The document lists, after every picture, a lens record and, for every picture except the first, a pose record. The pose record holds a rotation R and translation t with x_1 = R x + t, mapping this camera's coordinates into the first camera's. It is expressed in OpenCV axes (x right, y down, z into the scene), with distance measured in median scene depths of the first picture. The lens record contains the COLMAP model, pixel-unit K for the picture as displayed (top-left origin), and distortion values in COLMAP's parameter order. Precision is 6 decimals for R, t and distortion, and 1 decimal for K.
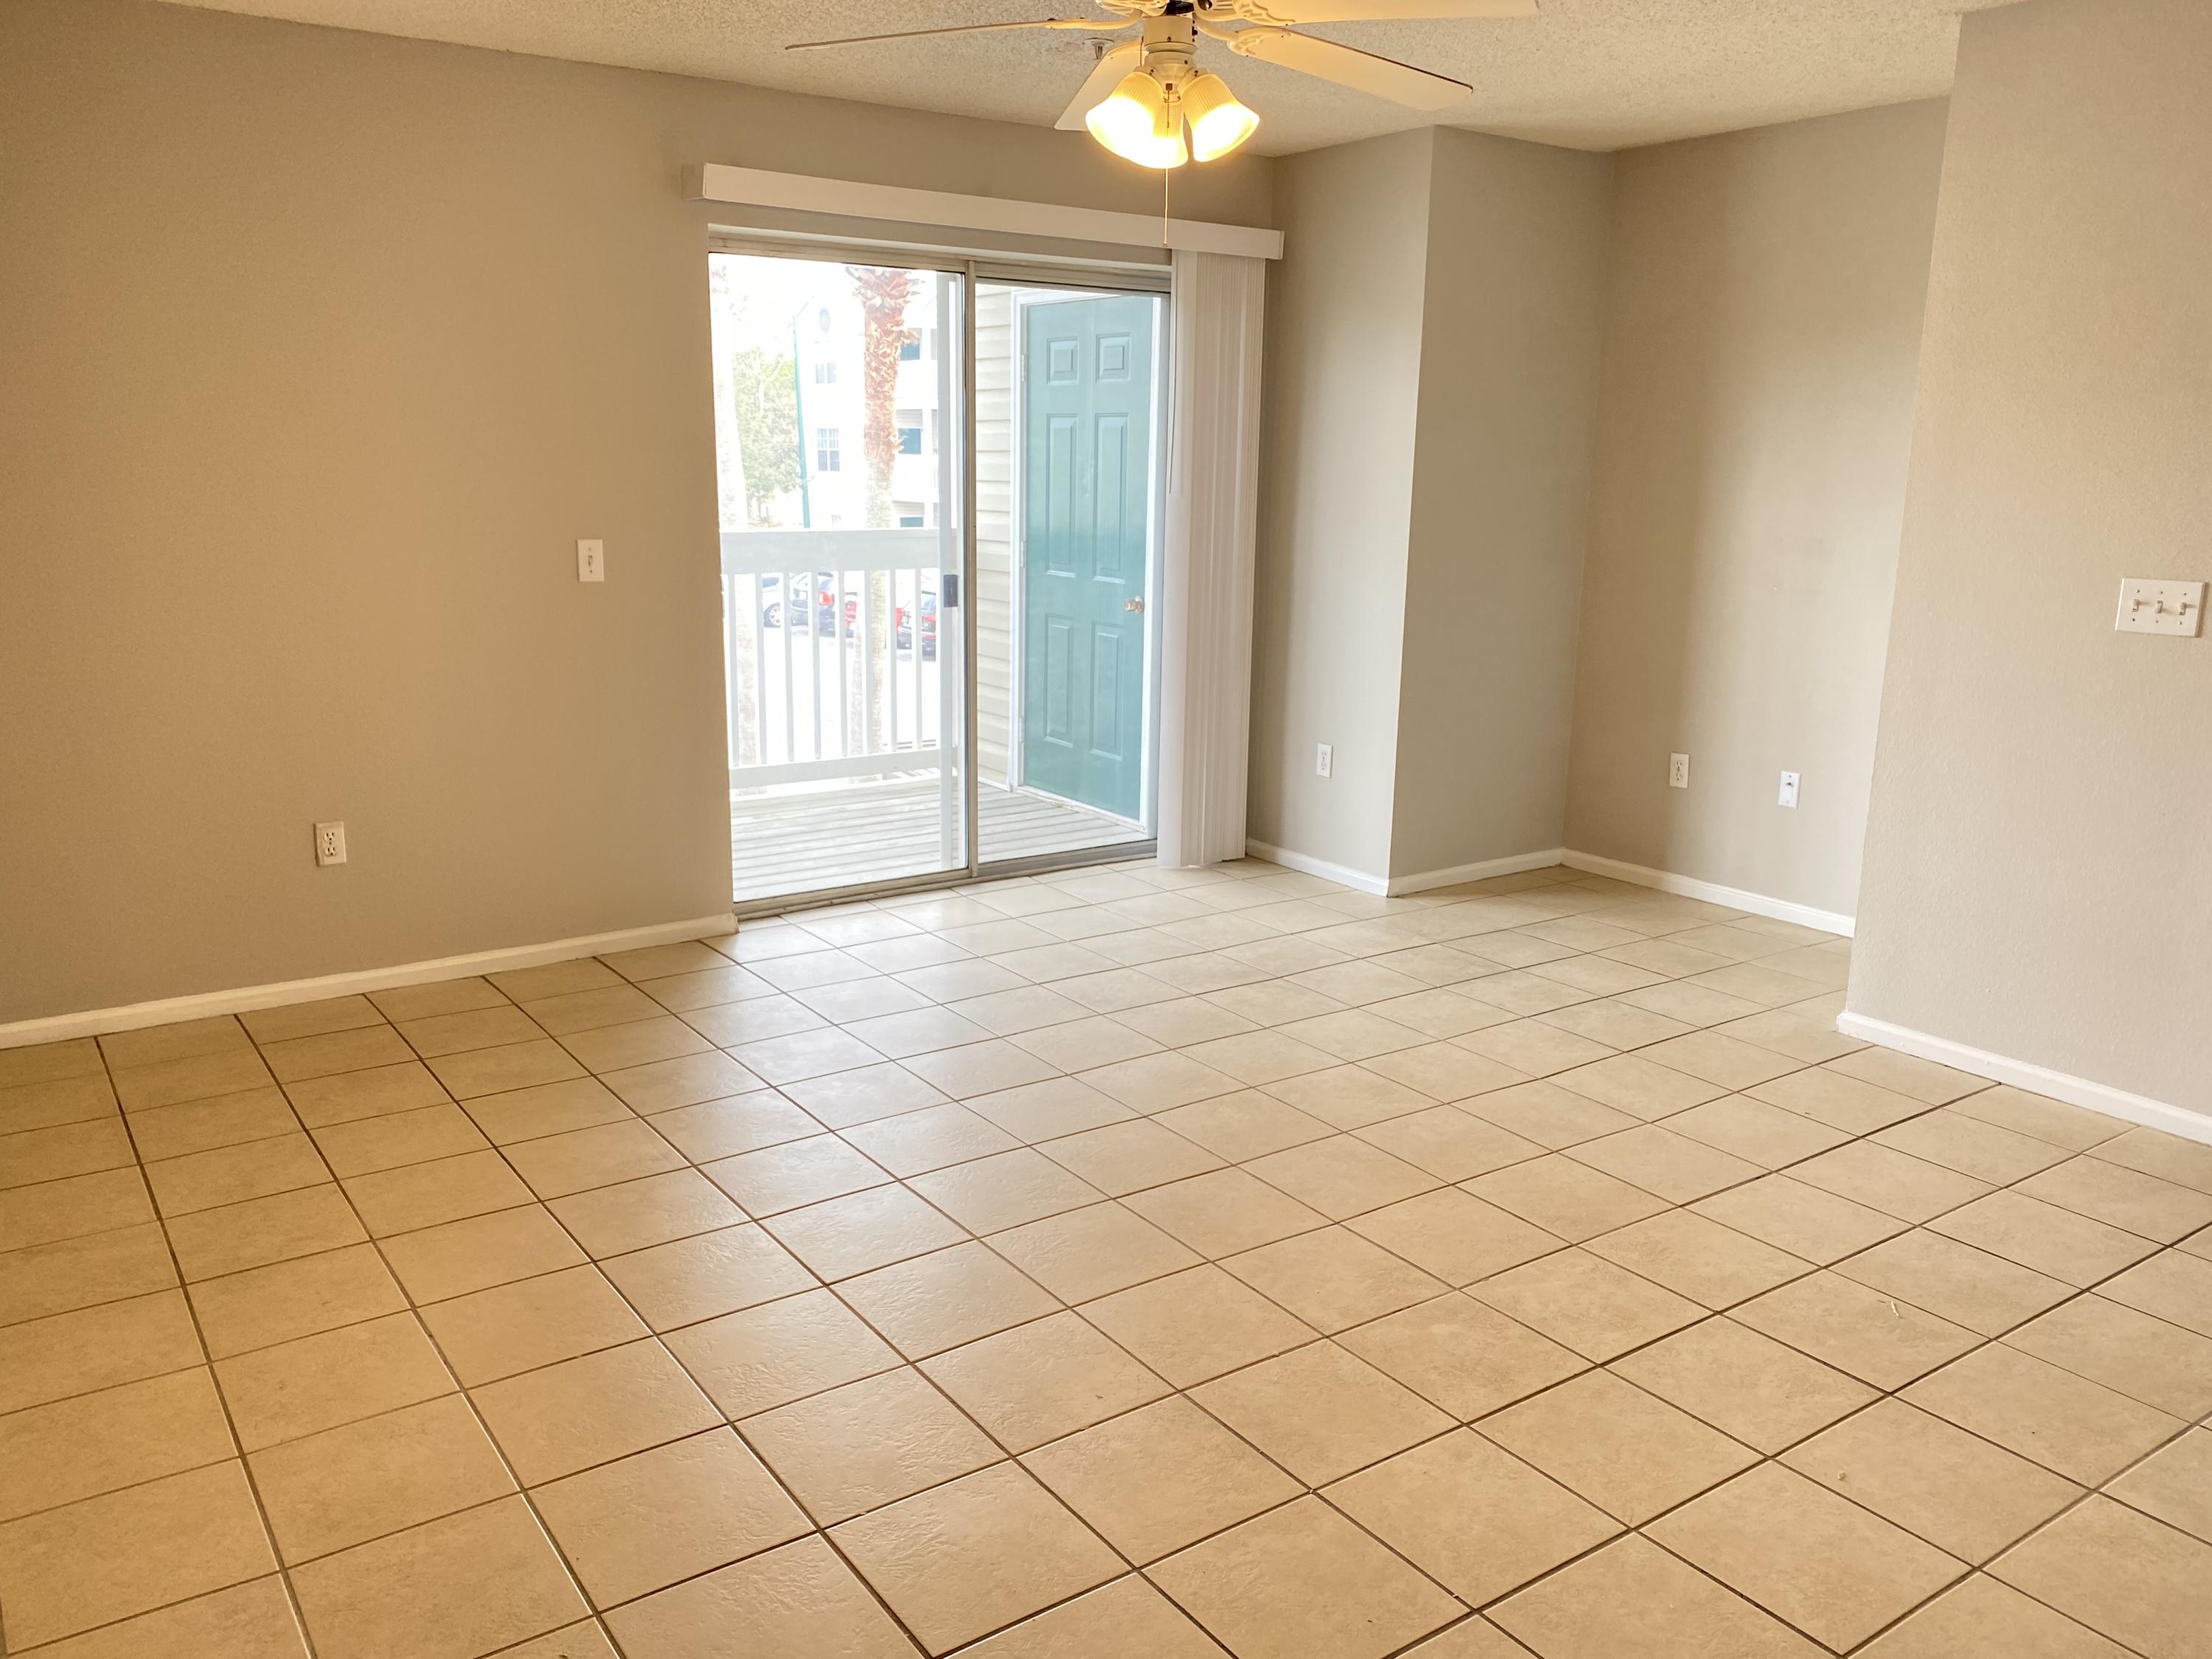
lens RADIAL K [[1683.7, 0, 1097.8], [0, 1683.7, 841.2], [0, 0, 1]] dist [-0.011956, -0.006985]
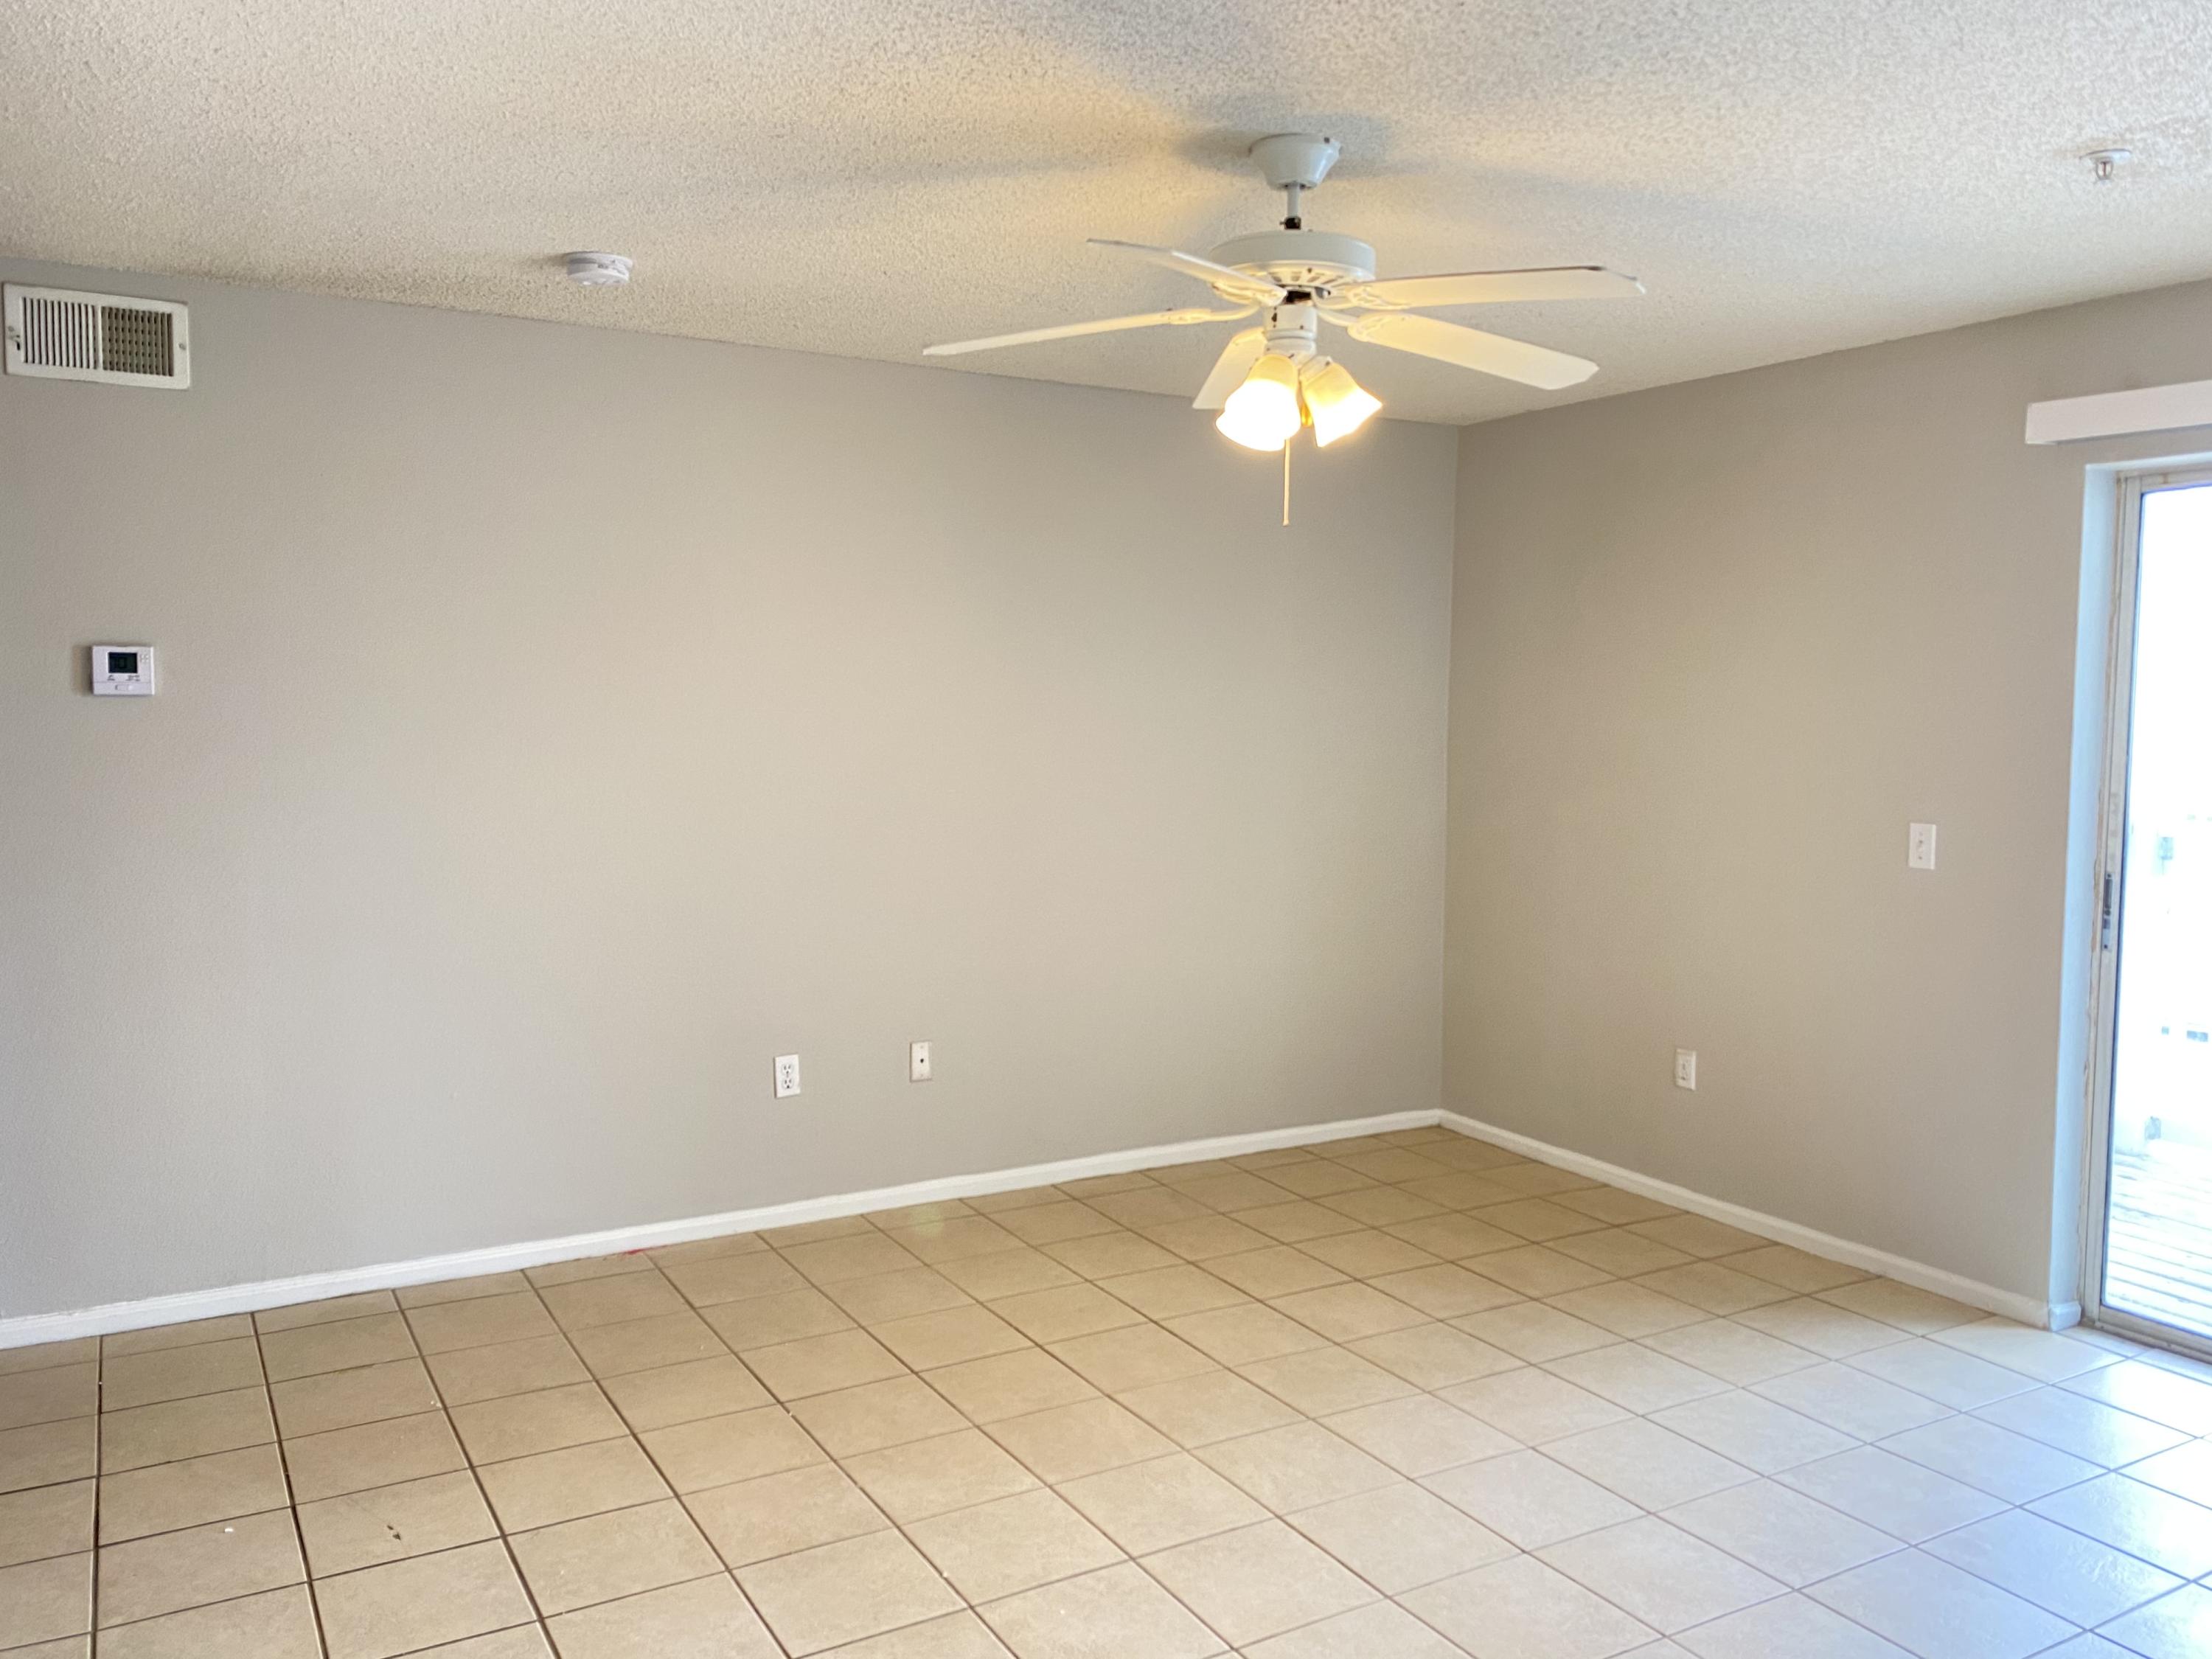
lens RADIAL K [[1683.7, 0, 1100.9], [0, 1683.7, 815.2], [0, 0, 1]] dist [-0.011956, -0.006985]
pose [[-0.090803, 0.053731, -0.994418, 0.675085], [-0.239115, 0.968156, 0.074146, -0.149907], [0.966736, 0.244512, -0.075063, 0.659091]]
